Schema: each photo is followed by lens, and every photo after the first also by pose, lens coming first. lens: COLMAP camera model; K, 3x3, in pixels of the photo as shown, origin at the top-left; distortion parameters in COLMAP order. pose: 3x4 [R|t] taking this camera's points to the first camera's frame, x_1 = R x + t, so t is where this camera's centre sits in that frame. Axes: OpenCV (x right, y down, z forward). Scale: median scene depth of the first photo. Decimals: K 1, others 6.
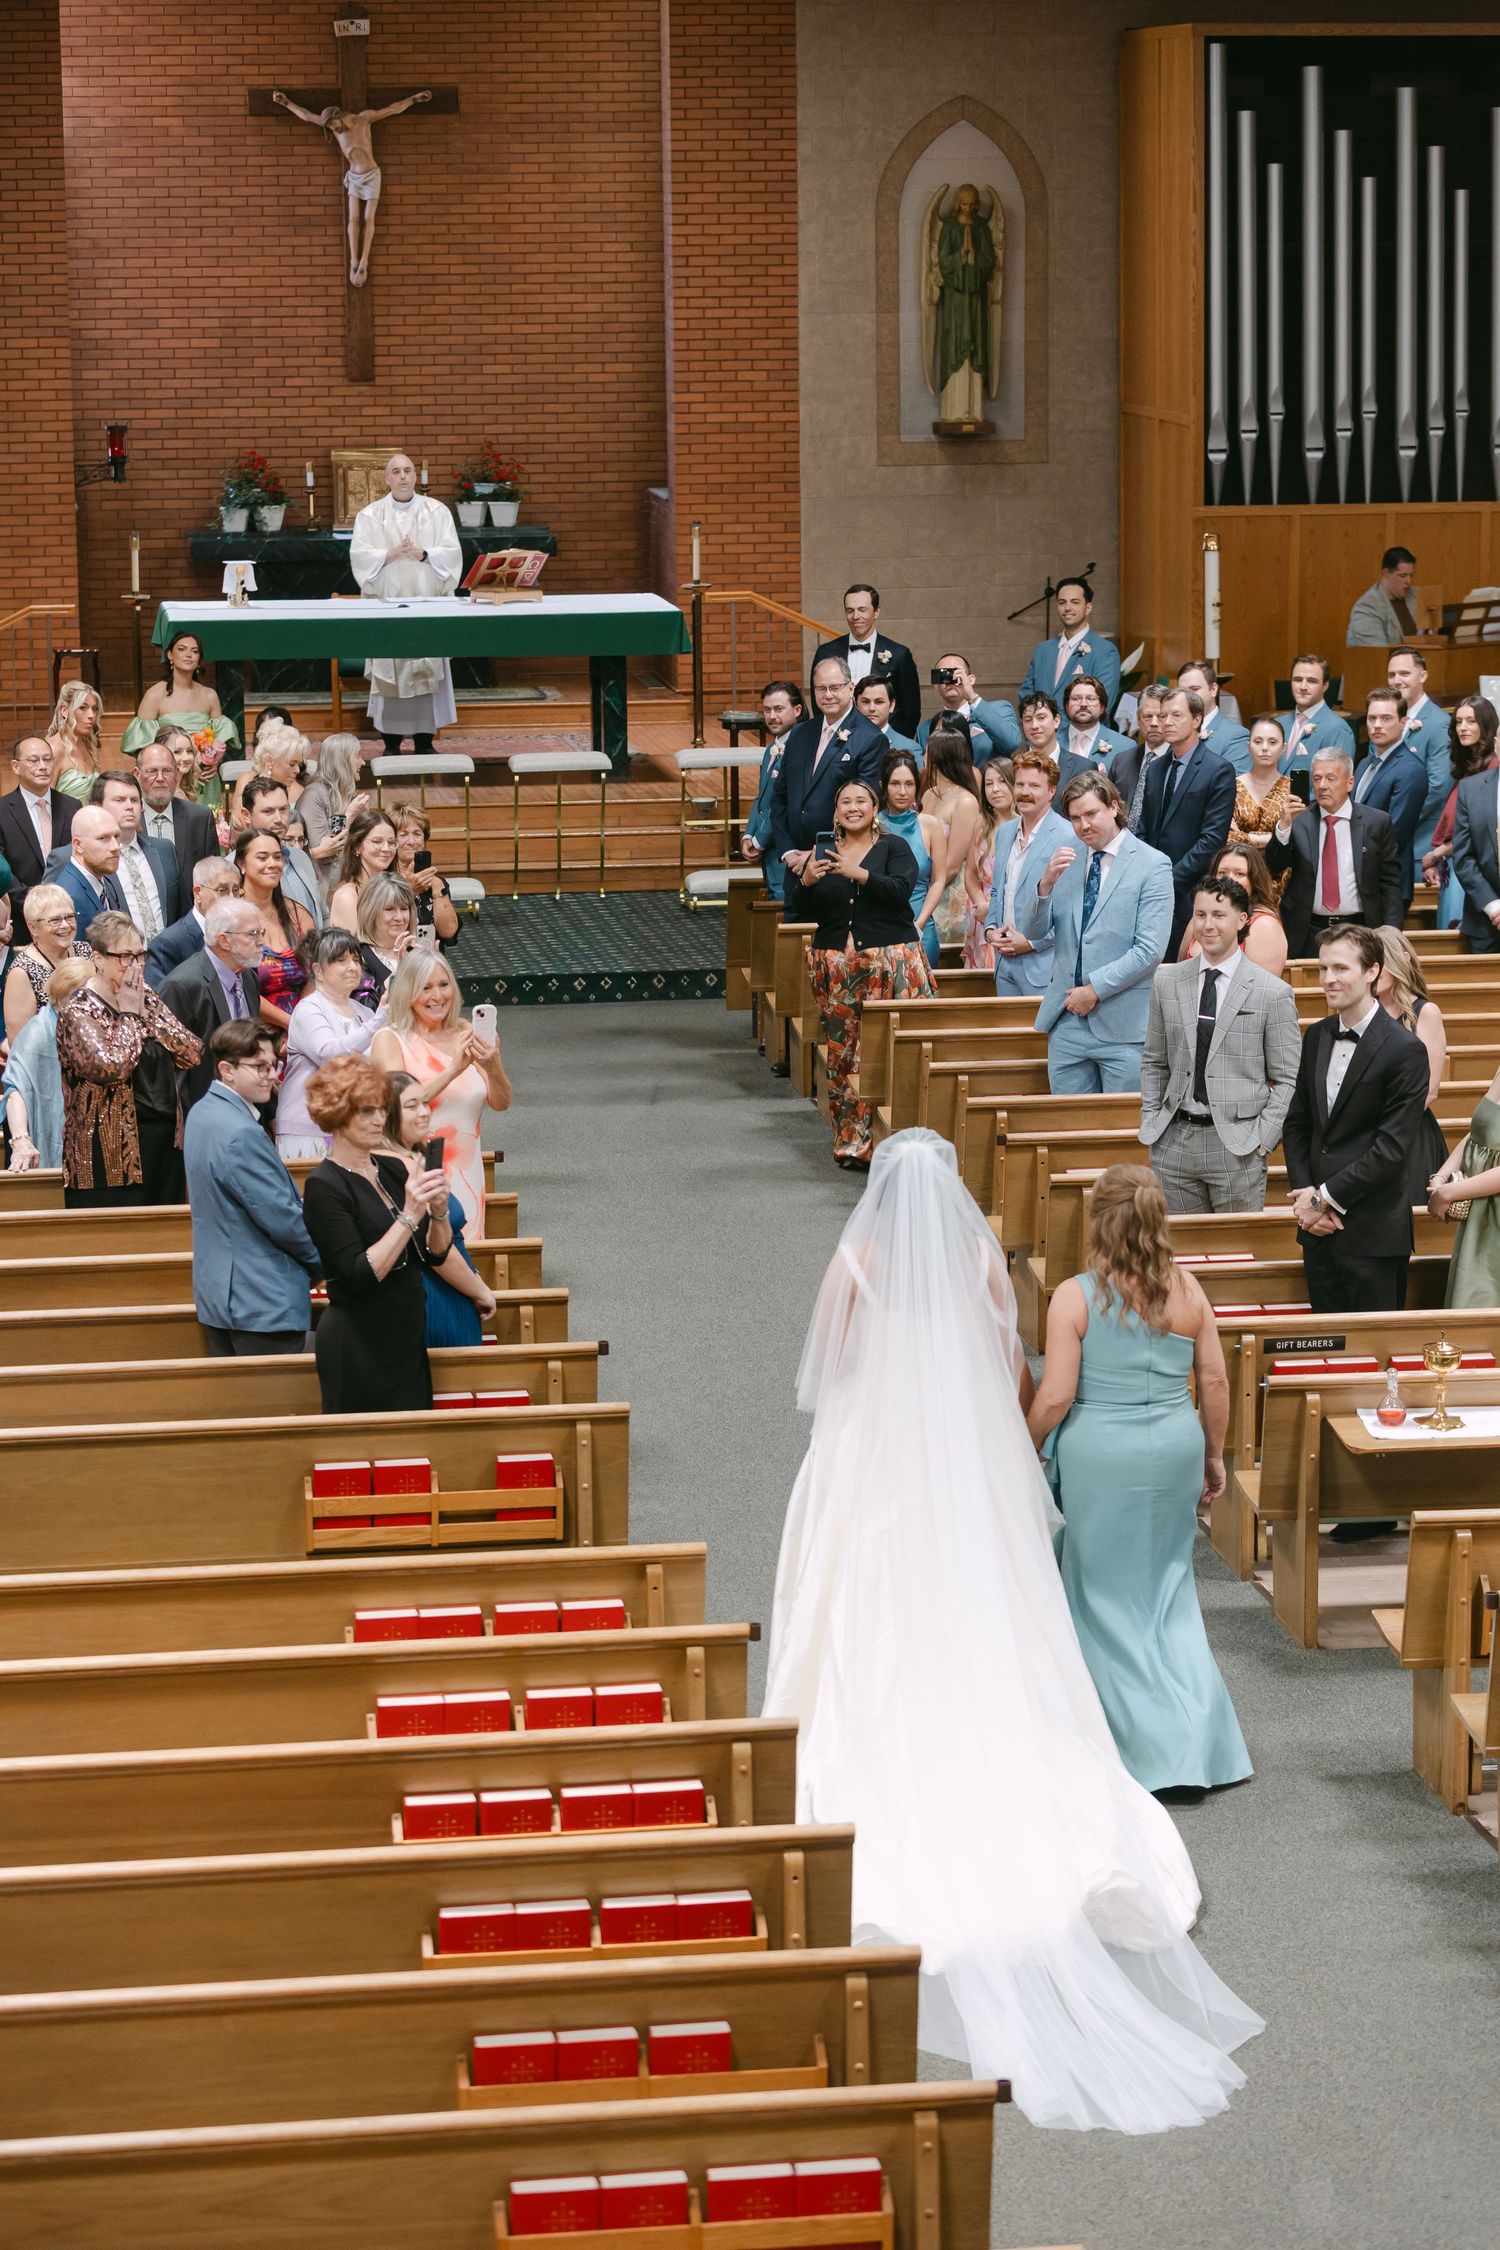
lens RADIAL K [[5641.3, 0, 756.3], [0, 5641.3, 1123.4], [0, 0, 1]] dist [-0.695078, 0.000000]
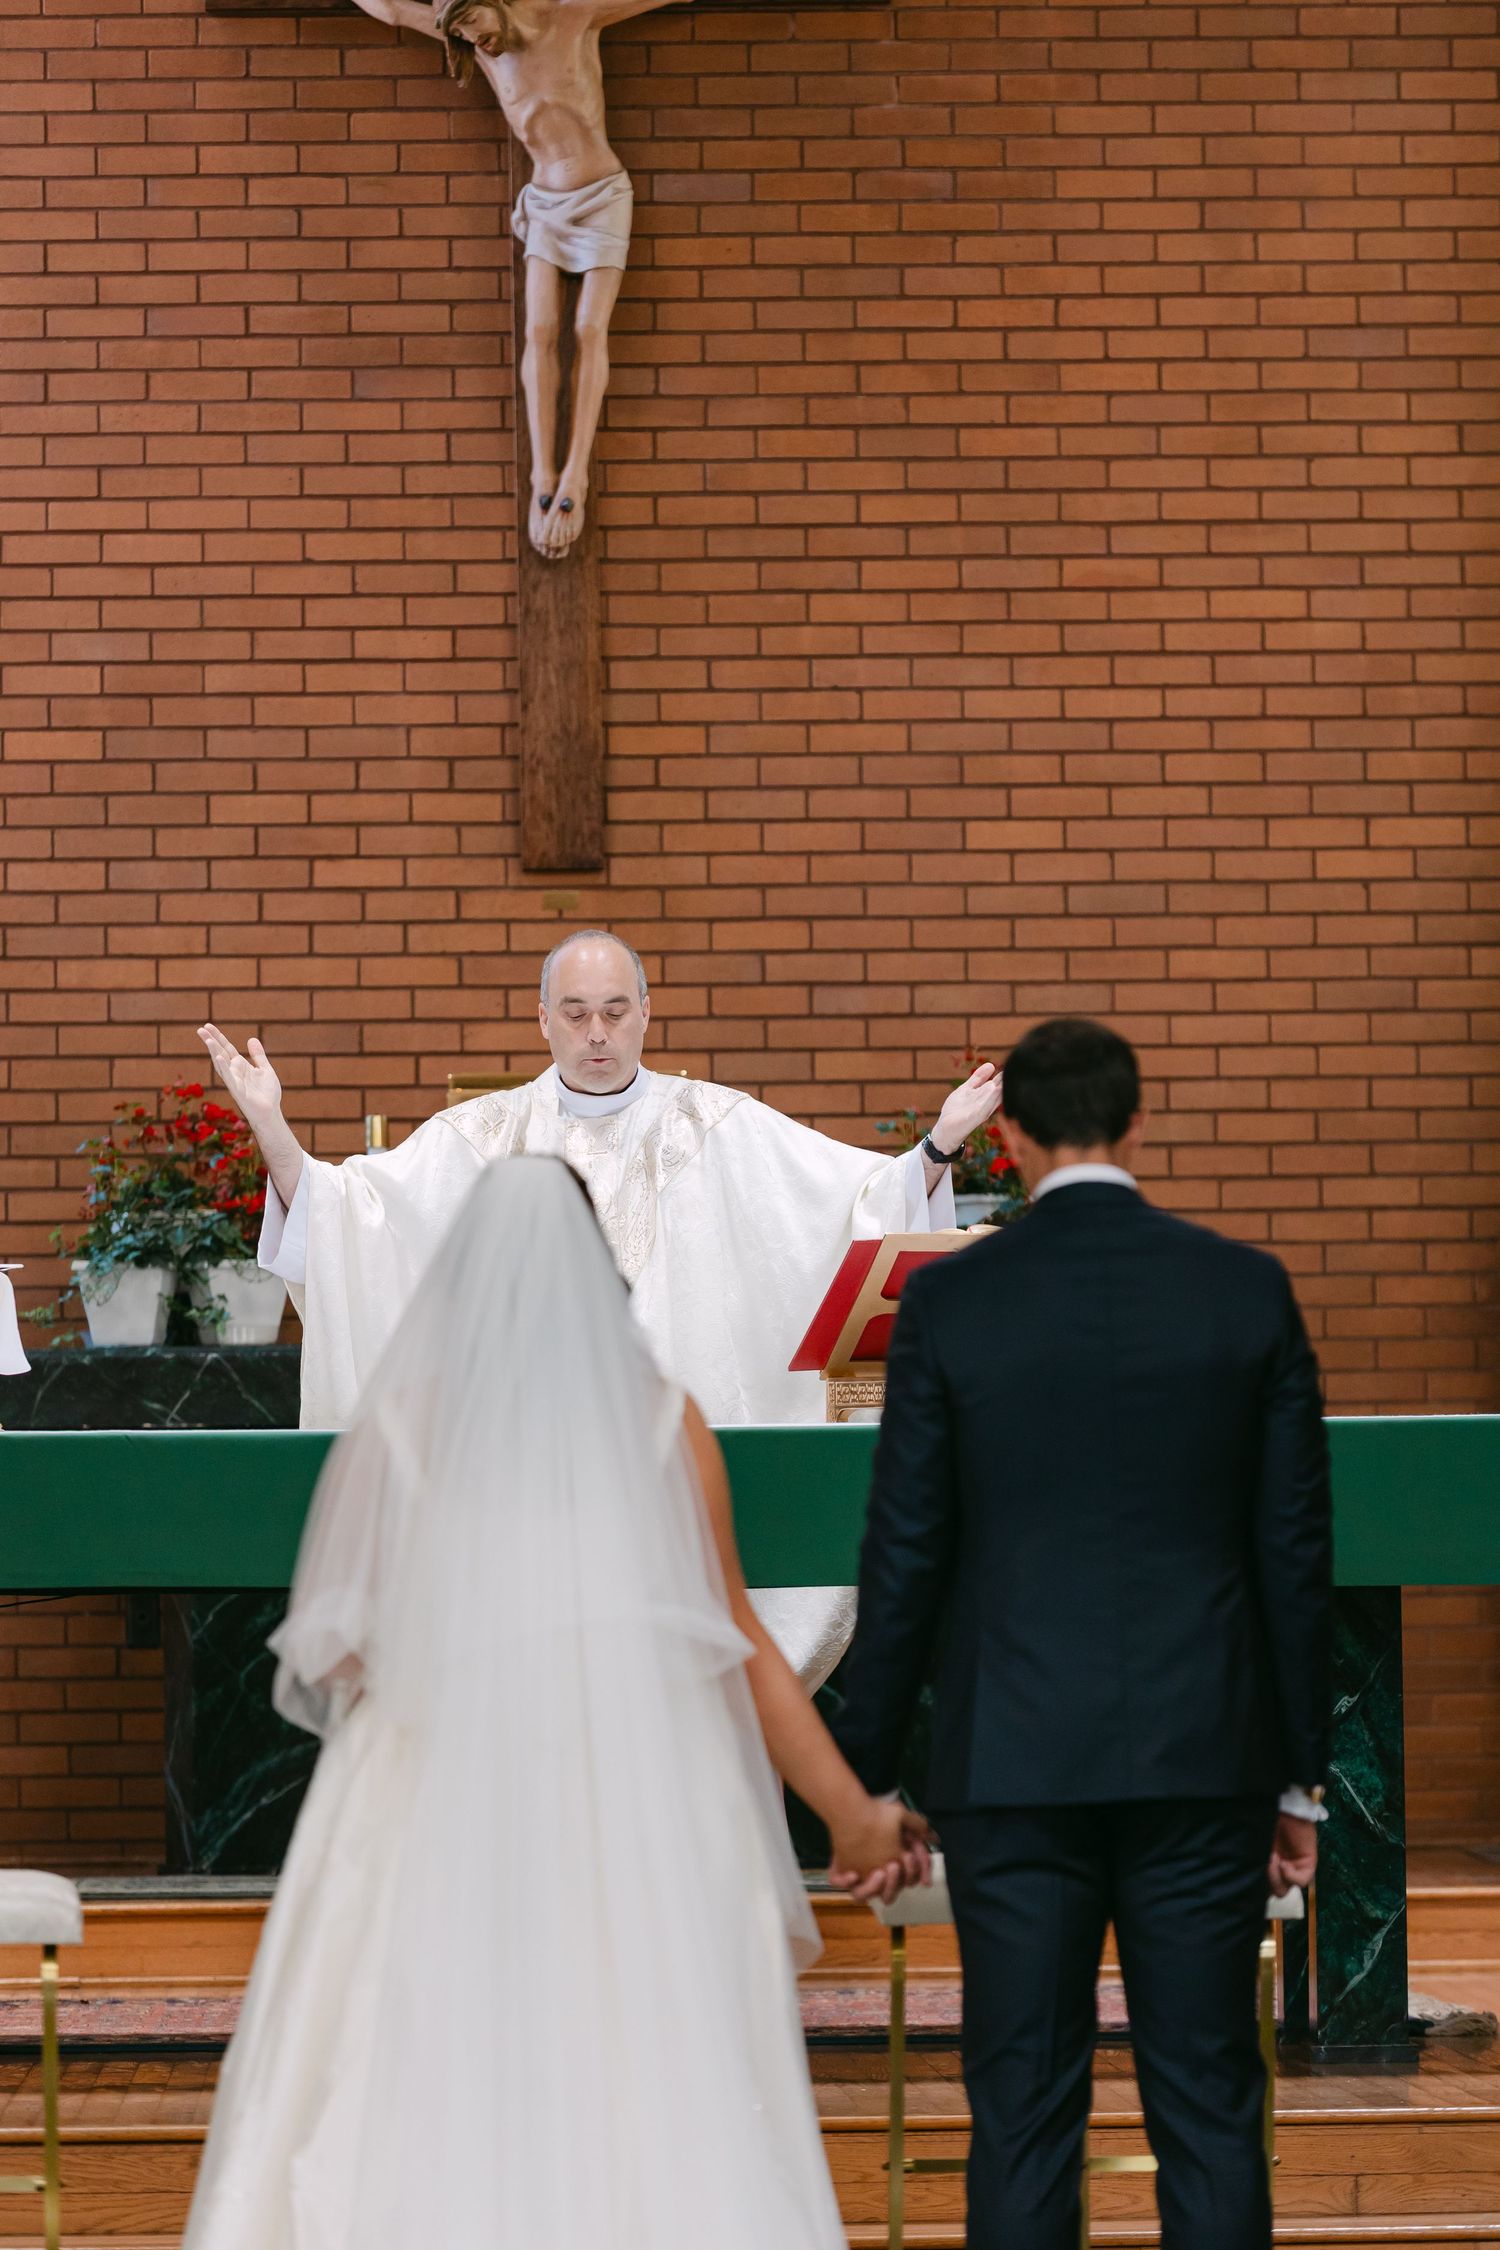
lens RADIAL K [[10719.5, 0, 747.9], [0, 10719.5, 1126.1], [0, 0, 1]] dist [-0.107265, 0.000000]
pose [[0.995518, -0.004697, -0.094456, -0.006068], [-0.013389, 0.981707, -0.189925, -0.009226], [0.093621, 0.190338, 0.977244, 0.431269]]
